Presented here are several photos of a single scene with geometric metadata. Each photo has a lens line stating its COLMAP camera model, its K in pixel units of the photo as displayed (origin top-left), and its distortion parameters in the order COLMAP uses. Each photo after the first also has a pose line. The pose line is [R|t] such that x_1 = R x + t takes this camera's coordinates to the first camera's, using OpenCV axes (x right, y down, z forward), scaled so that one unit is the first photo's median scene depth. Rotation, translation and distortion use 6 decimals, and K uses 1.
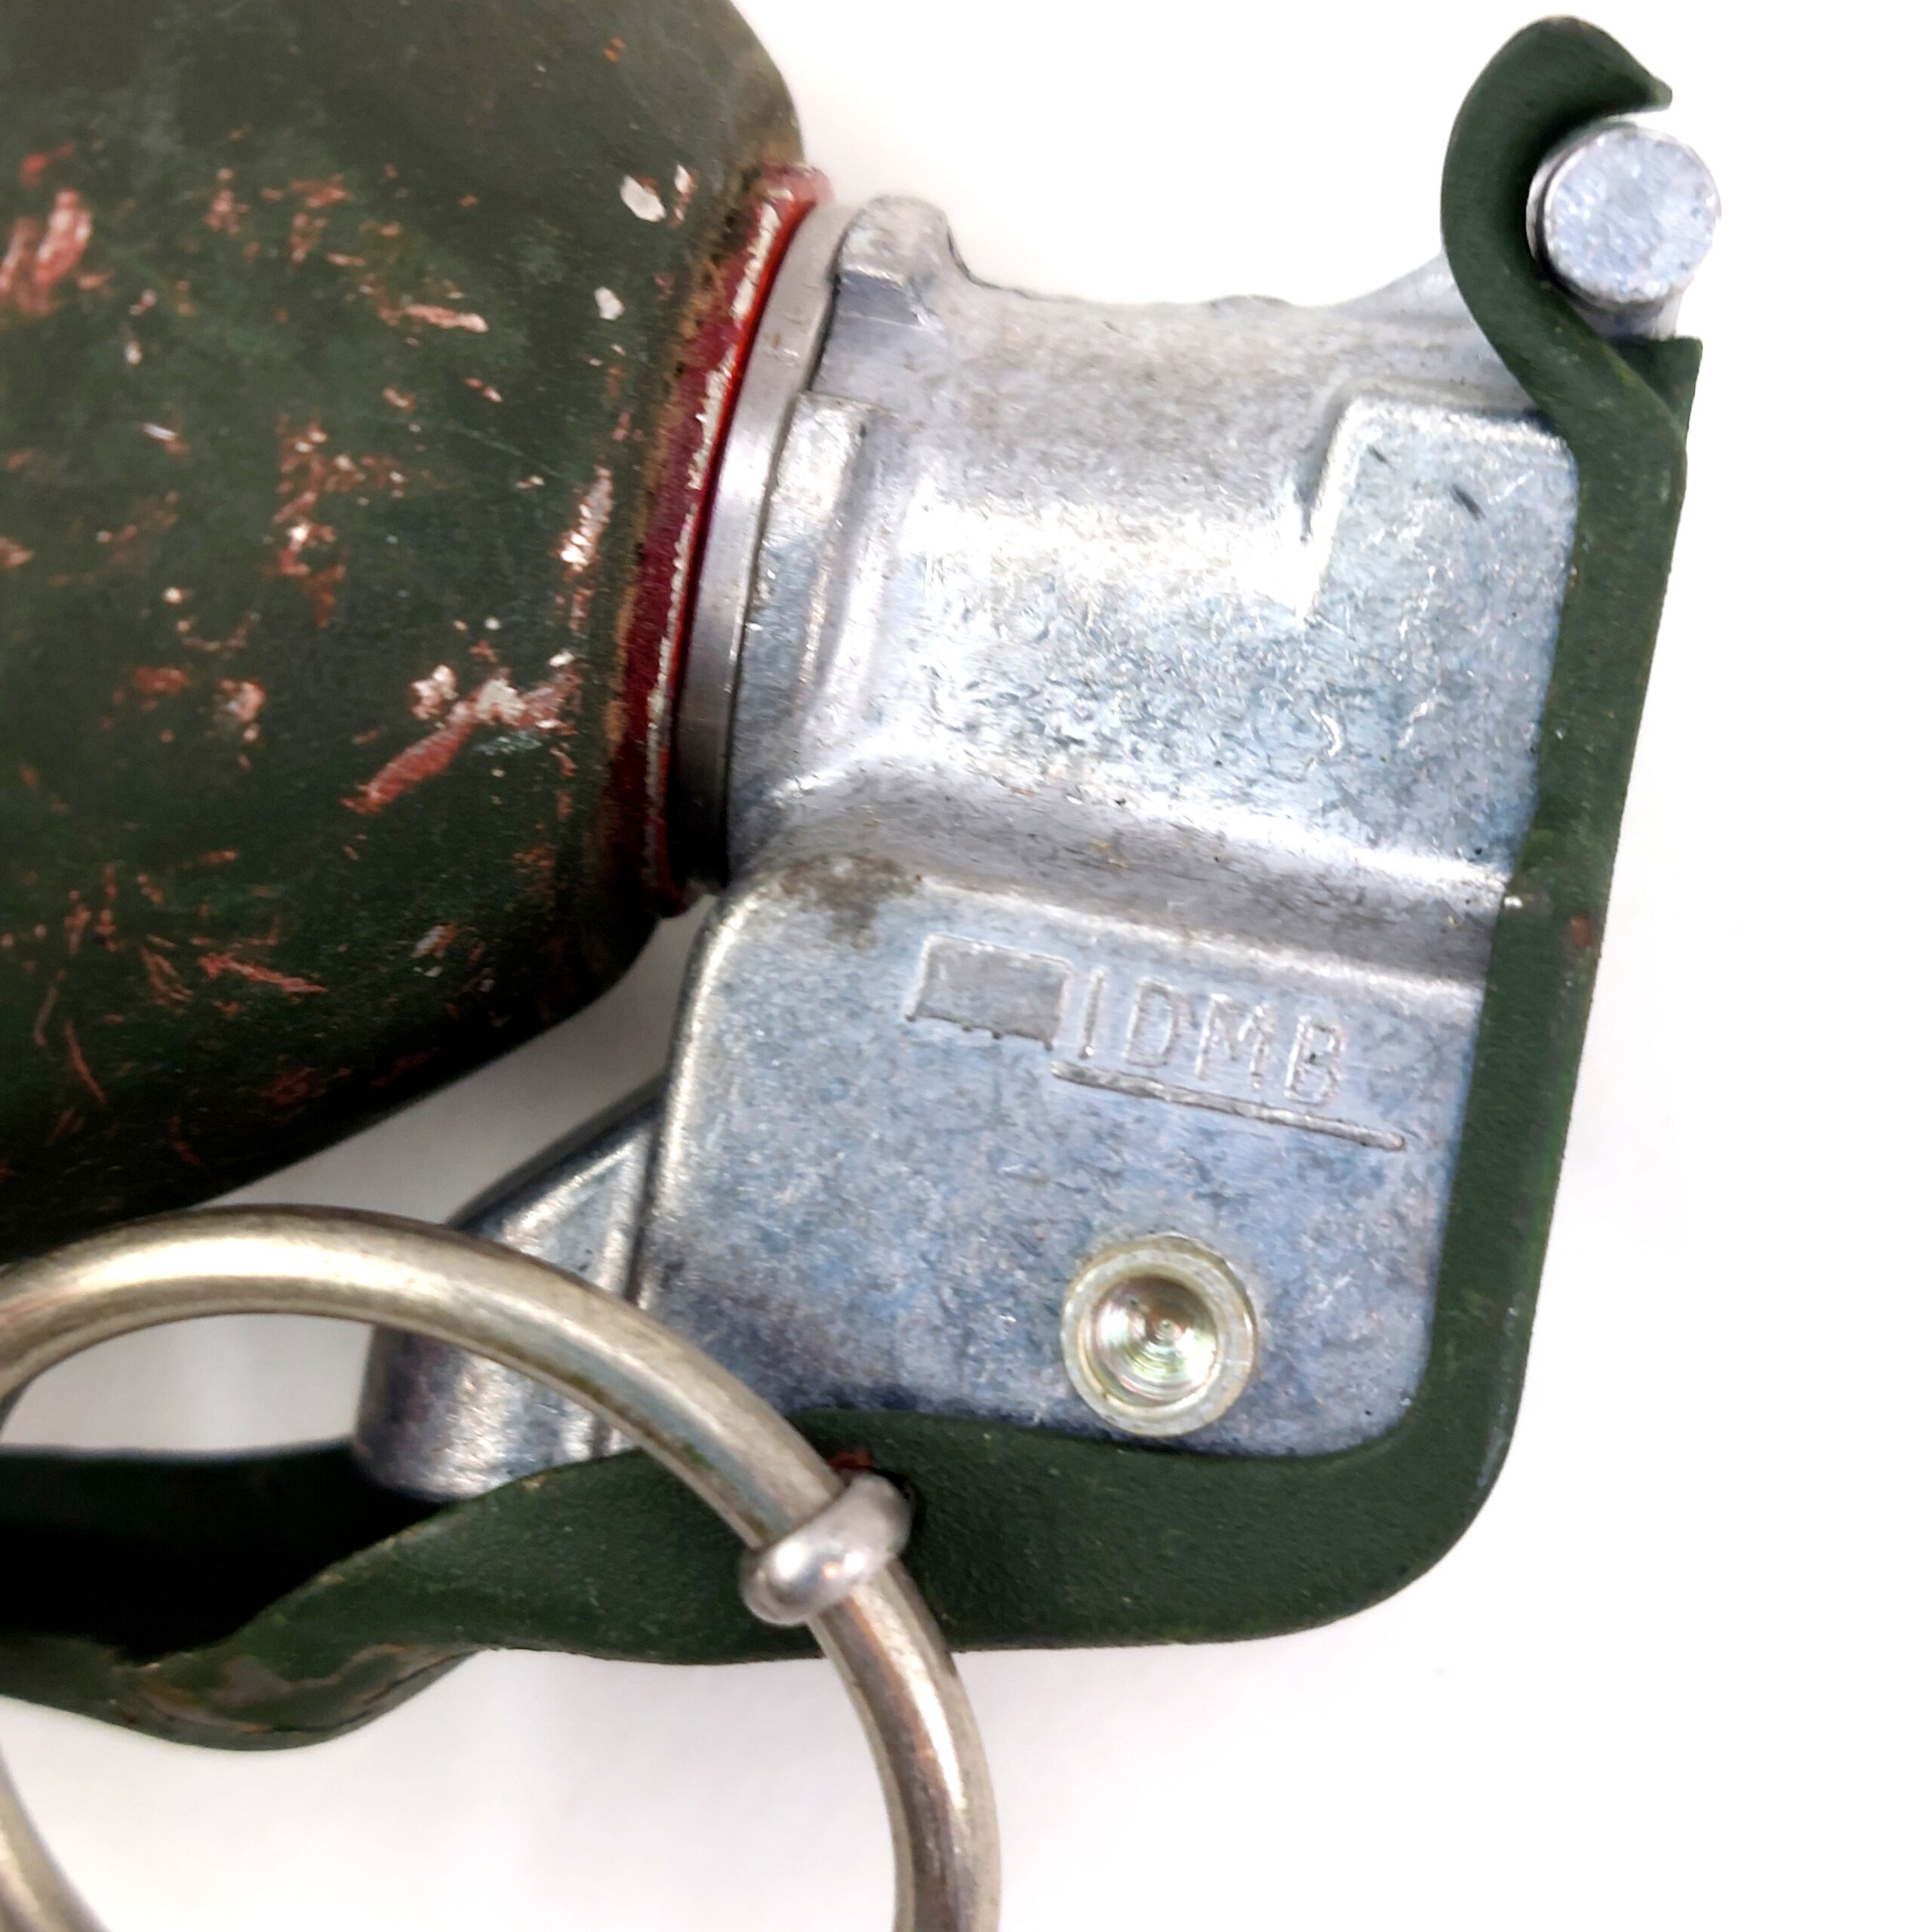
lens RADIAL K [[3792.9, 0, 966.0], [0, 3792.9, 966.0], [0, 0, 1]] dist [0.024897, -0.966901]
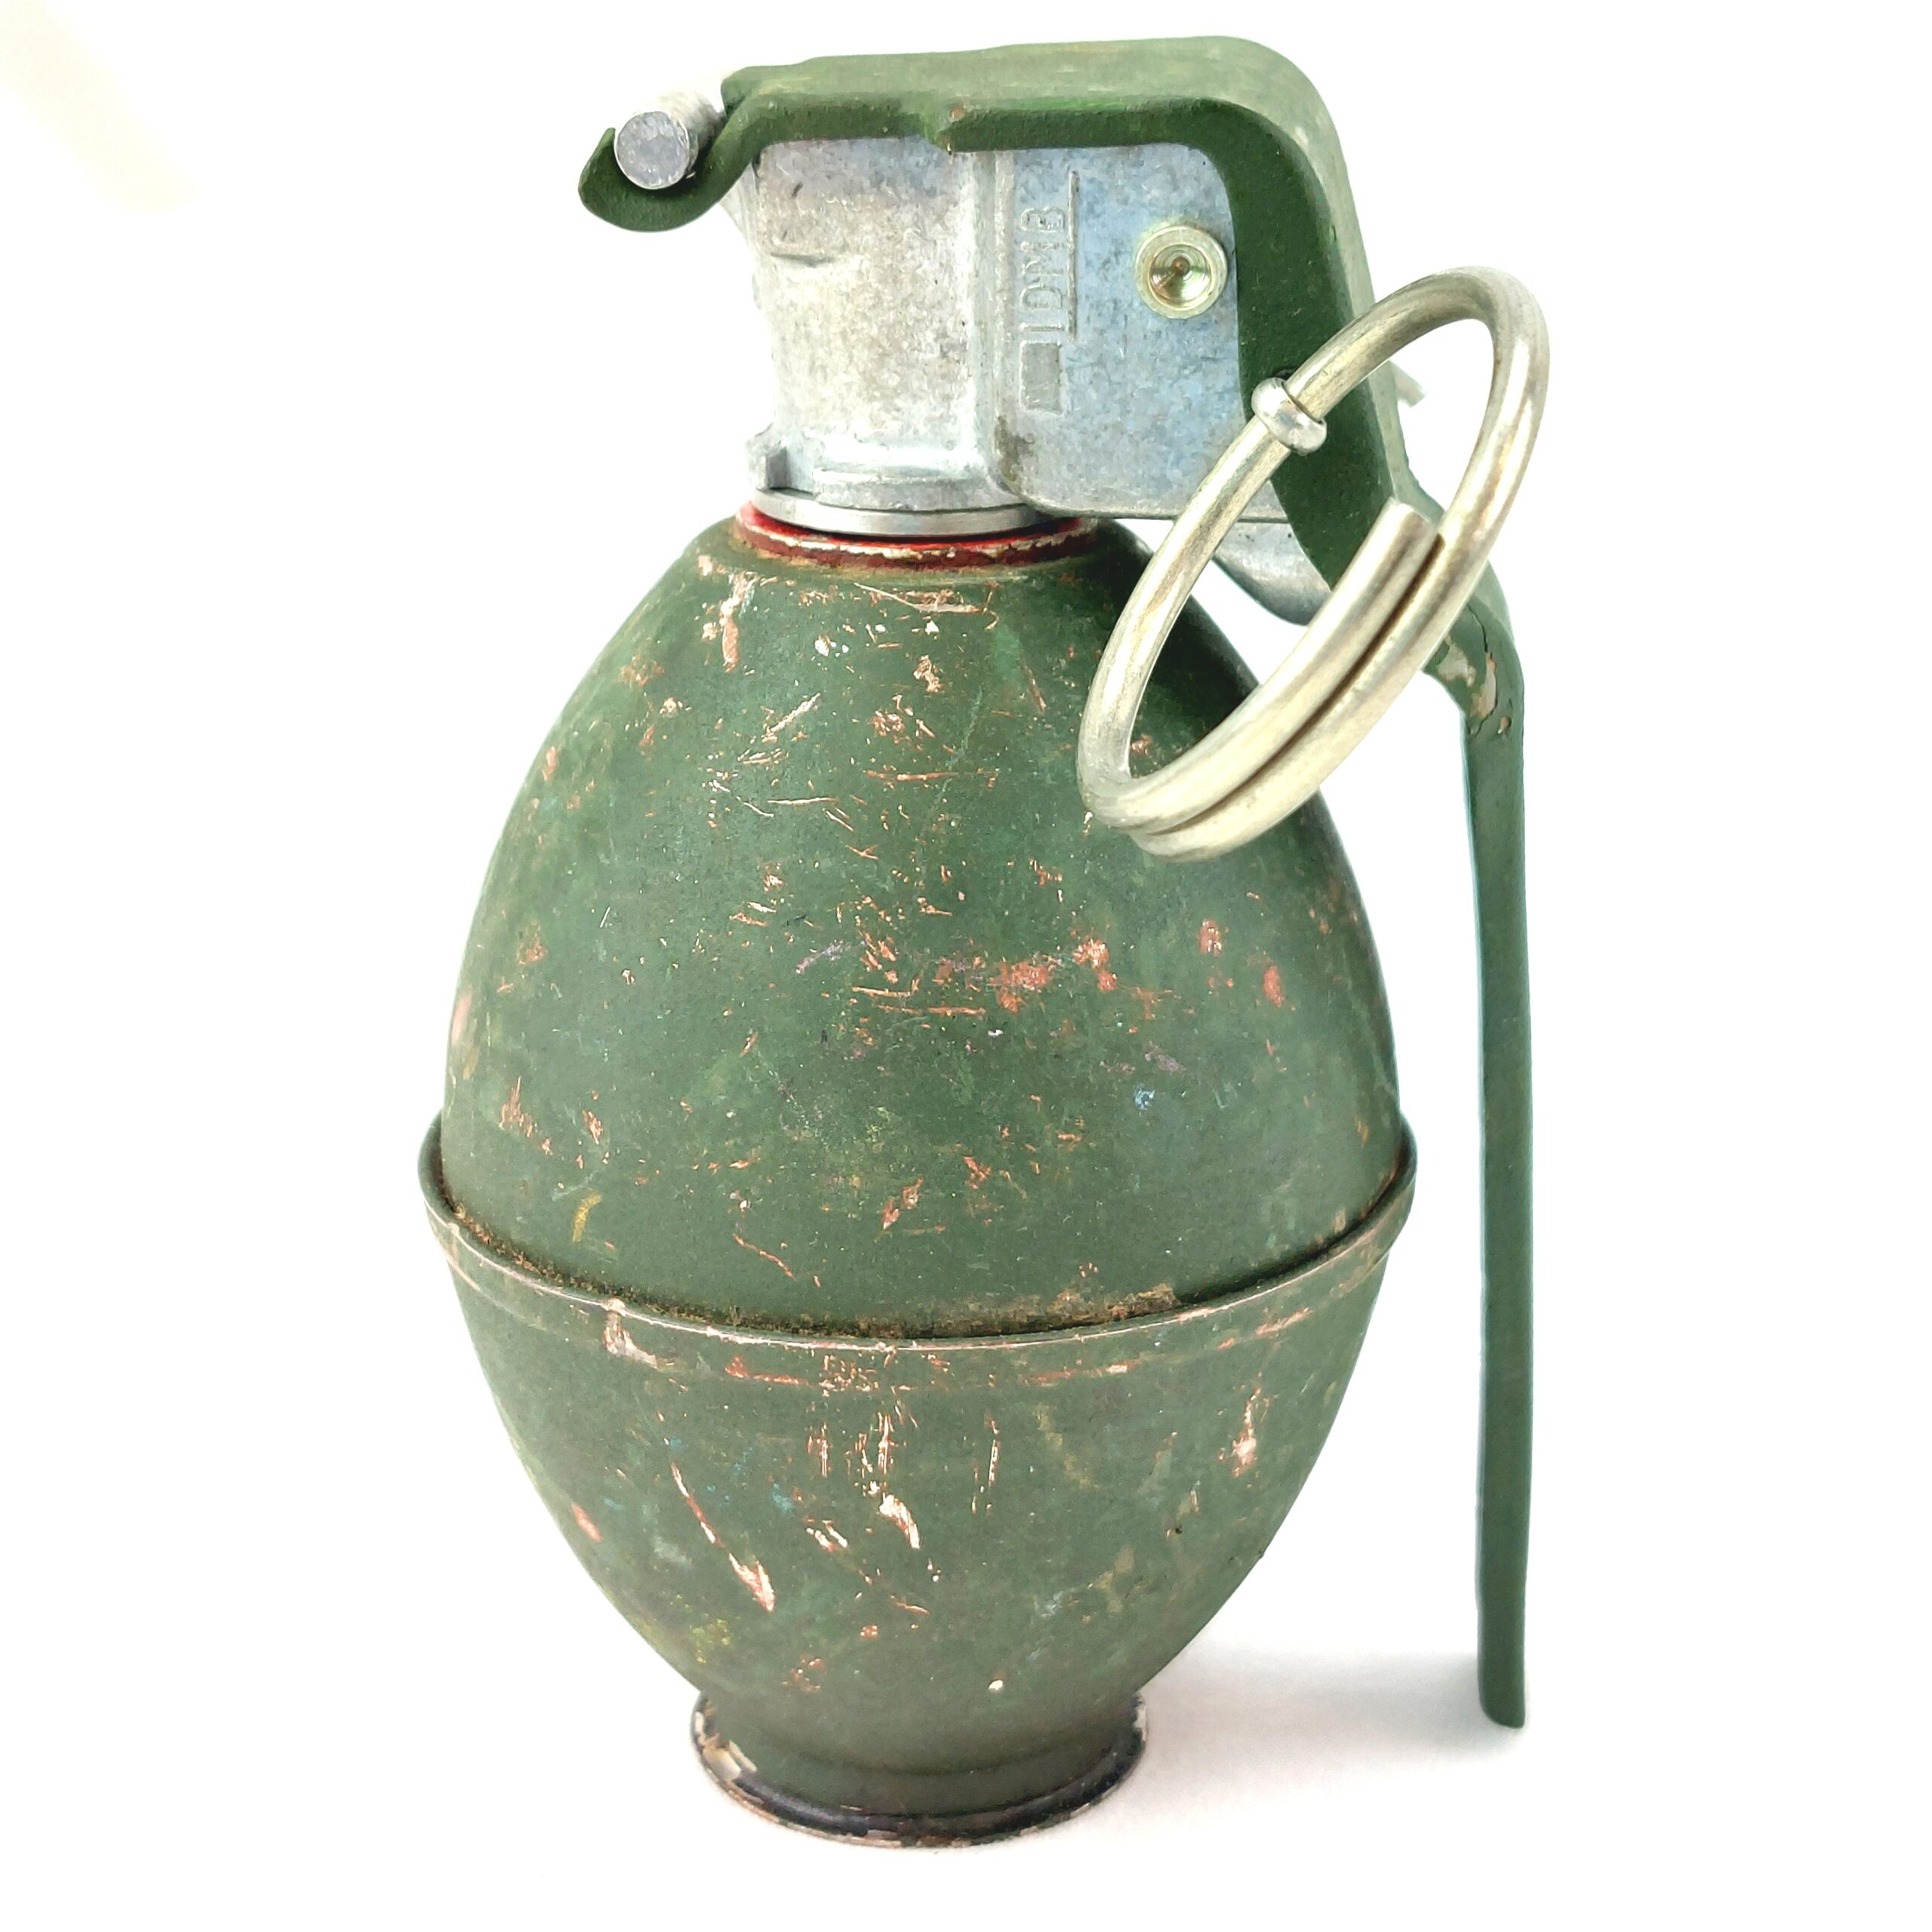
lens RADIAL K [[3706.6, 0, 966.0], [0, 3706.6, 966.0], [0, 0, 1]] dist [0.010161, -2.804893]
pose [[-0.188446, -0.961553, -0.199760, 0.110953], [0.935864, -0.114158, -0.333355, 0.618482], [0.297735, -0.249768, 0.921396, -1.003575]]
